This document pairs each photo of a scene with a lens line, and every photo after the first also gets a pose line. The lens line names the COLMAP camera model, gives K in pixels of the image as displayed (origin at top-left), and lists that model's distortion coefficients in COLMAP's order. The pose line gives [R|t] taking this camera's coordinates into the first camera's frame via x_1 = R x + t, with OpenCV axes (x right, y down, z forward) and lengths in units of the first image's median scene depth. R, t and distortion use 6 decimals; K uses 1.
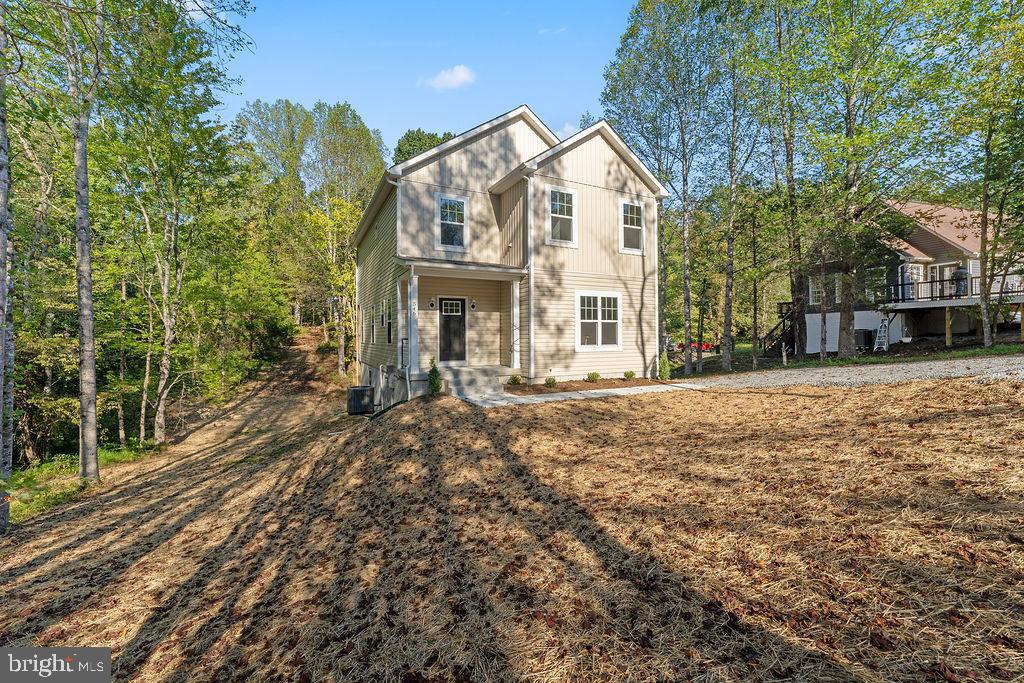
lens RADIAL K [[411.5, 0, 517.7], [0, 411.5, 321.5], [0, 0, 1]] dist [0.002731, -0.000814]
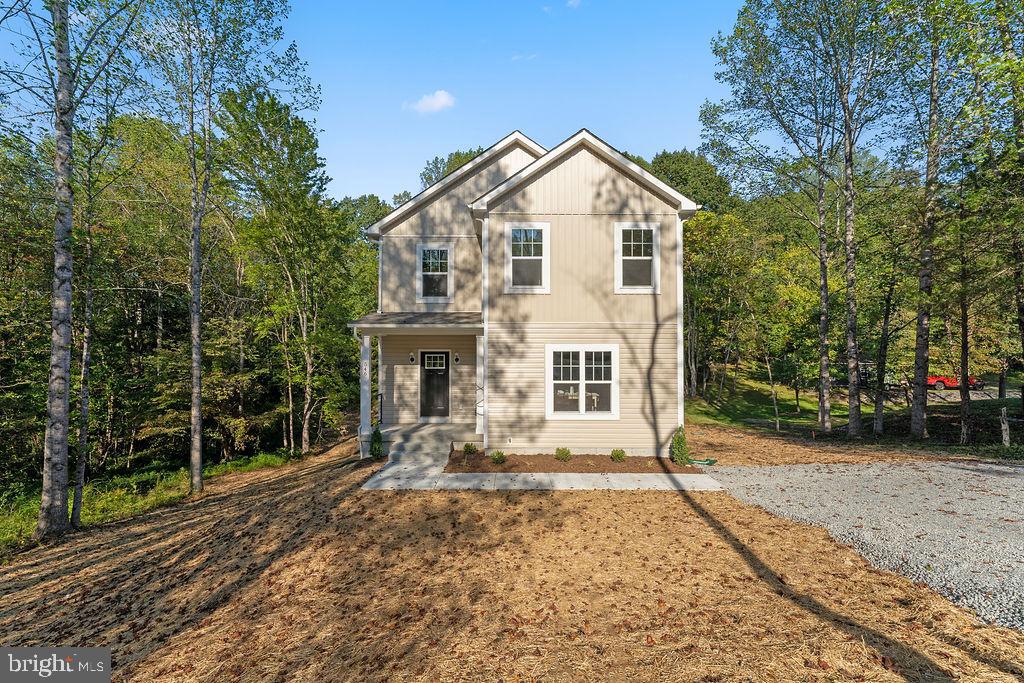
lens RADIAL K [[411.5, 0, 511.7], [0, 411.5, 332.3], [0, 0, 1]] dist [0.002731, -0.000814]
pose [[0.893305, -0.013471, -0.449250, 0.428167], [0.008191, 0.999873, -0.013695, -0.086299], [0.449377, 0.008554, 0.893301, 0.217226]]
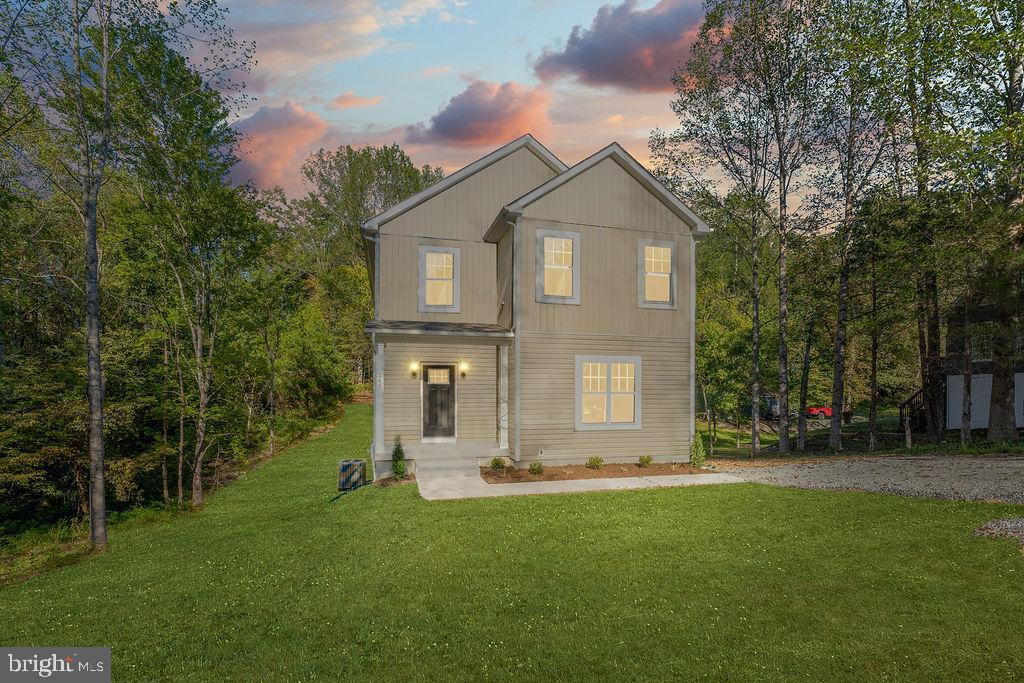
lens RADIAL K [[472.5, 0, 515.5], [0, 472.5, 379.6], [0, 0, 1]] dist [-0.002194, -0.001072]
pose [[0.978499, 0.002048, -0.206242, 0.205467], [-0.000178, 0.999959, 0.009086, -0.035355], [0.206252, -0.008854, 0.978459, 0.045558]]
